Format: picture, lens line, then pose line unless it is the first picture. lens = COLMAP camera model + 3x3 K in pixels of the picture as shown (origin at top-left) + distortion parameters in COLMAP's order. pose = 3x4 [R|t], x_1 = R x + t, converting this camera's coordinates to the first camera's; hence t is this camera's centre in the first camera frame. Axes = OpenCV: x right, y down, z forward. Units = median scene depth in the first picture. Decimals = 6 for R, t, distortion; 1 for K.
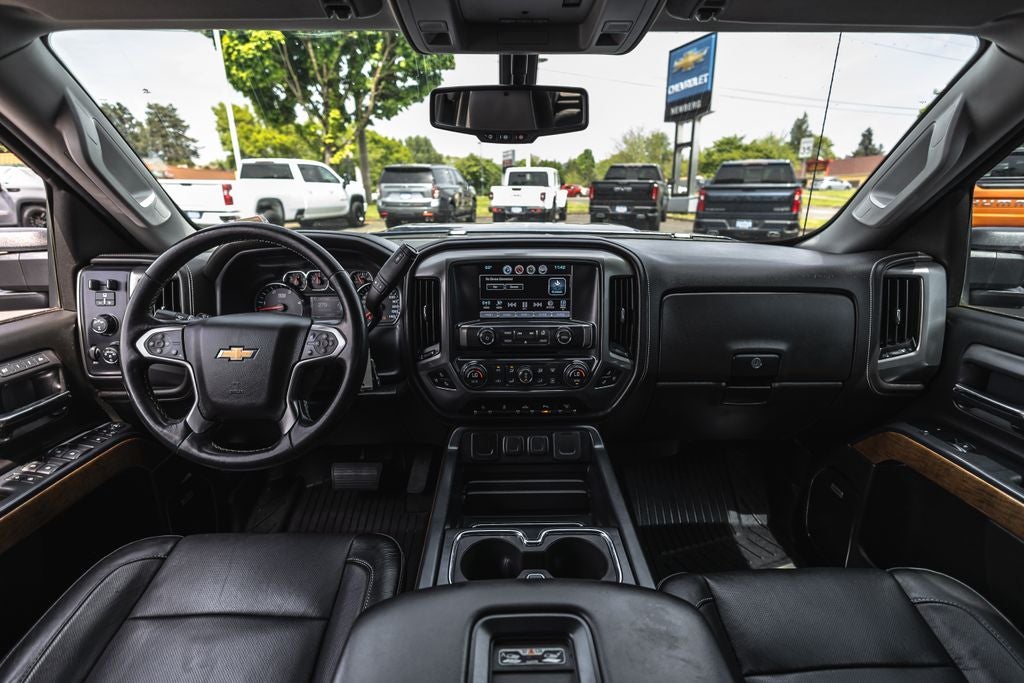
lens RADIAL K [[476.7, 0, 508.7], [0, 476.7, 341.0], [0, 0, 1]] dist [0.019566, -0.007249]
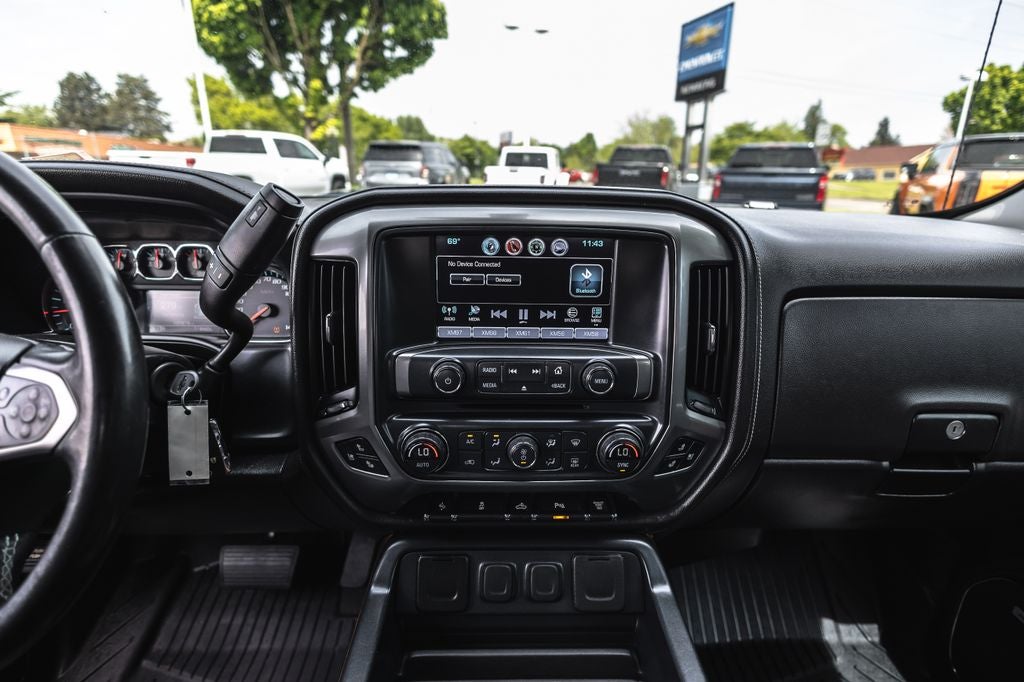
lens RADIAL K [[508.4, 0, 505.1], [0, 508.4, 343.4], [0, 0, 1]] dist [0.015491, -0.000233]
pose [[0.999859, 0.016022, 0.004990, 0.007775], [-0.016096, 0.999755, 0.015176, -0.035936], [-0.004746, -0.015254, 0.999872, 0.302865]]
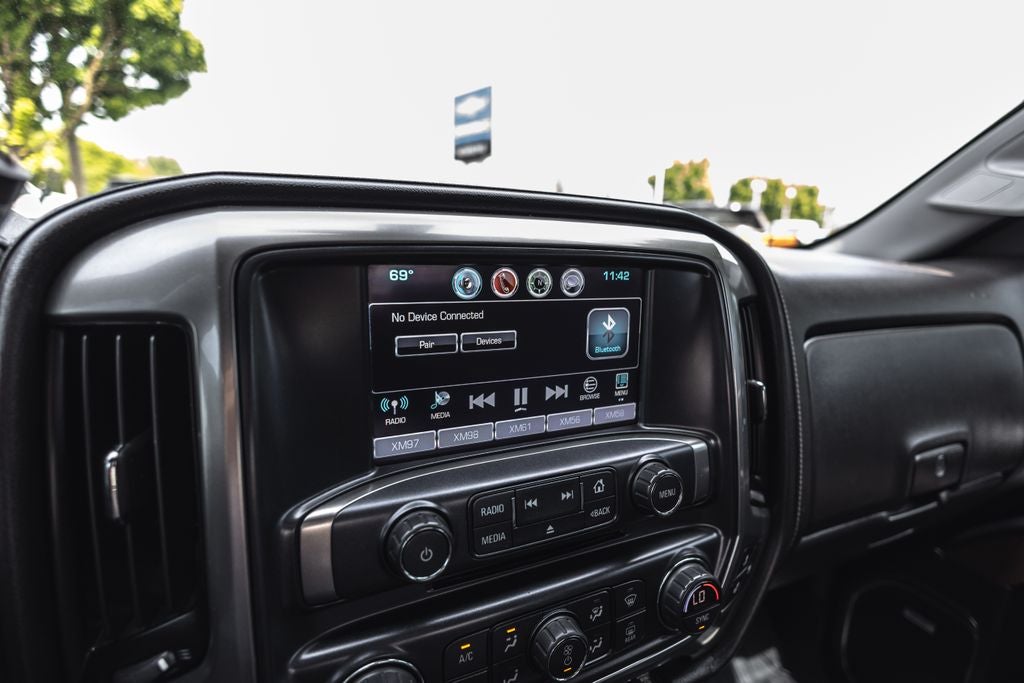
lens RADIAL K [[501.8, 0, 516.9], [0, 501.8, 340.5], [0, 0, 1]] dist [0.000149, -0.001540]
pose [[0.911949, -0.050851, 0.407140, -0.067176], [0.083355, 0.994559, -0.062487, -0.062903], [-0.401748, 0.090922, 0.911226, 0.480518]]
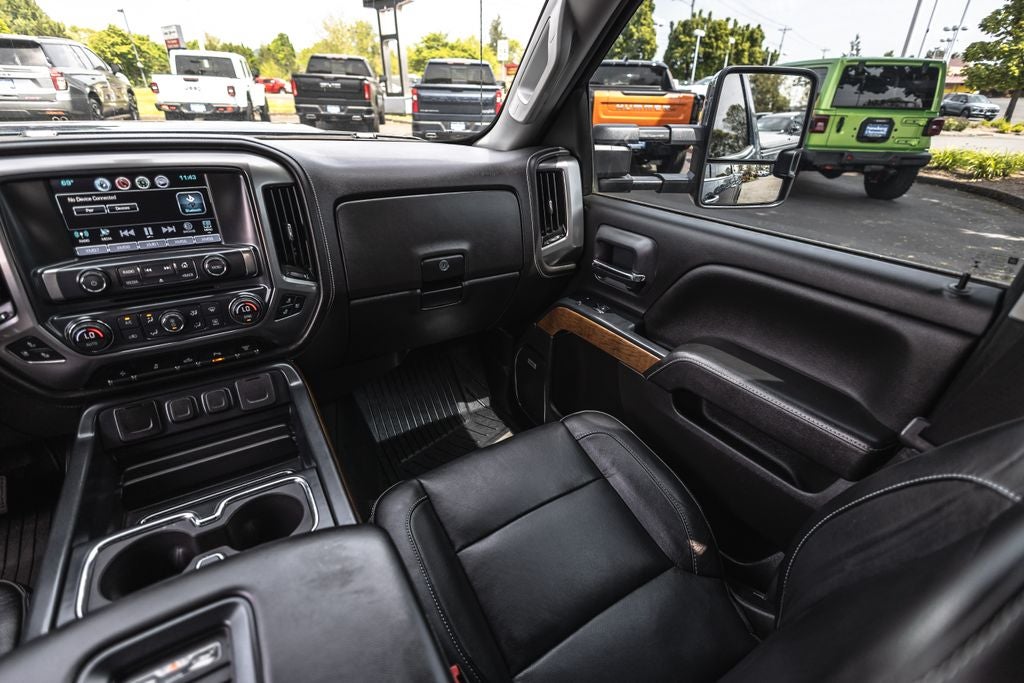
lens RADIAL K [[476.7, 0, 508.7], [0, 476.7, 341.0], [0, 0, 1]] dist [0.019566, -0.007249]
pose [[0.859948, -0.214528, 0.463107, 0.092003], [0.128176, 0.969068, 0.210898, 0.003547], [-0.494026, -0.122002, 0.860845, 0.025989]]
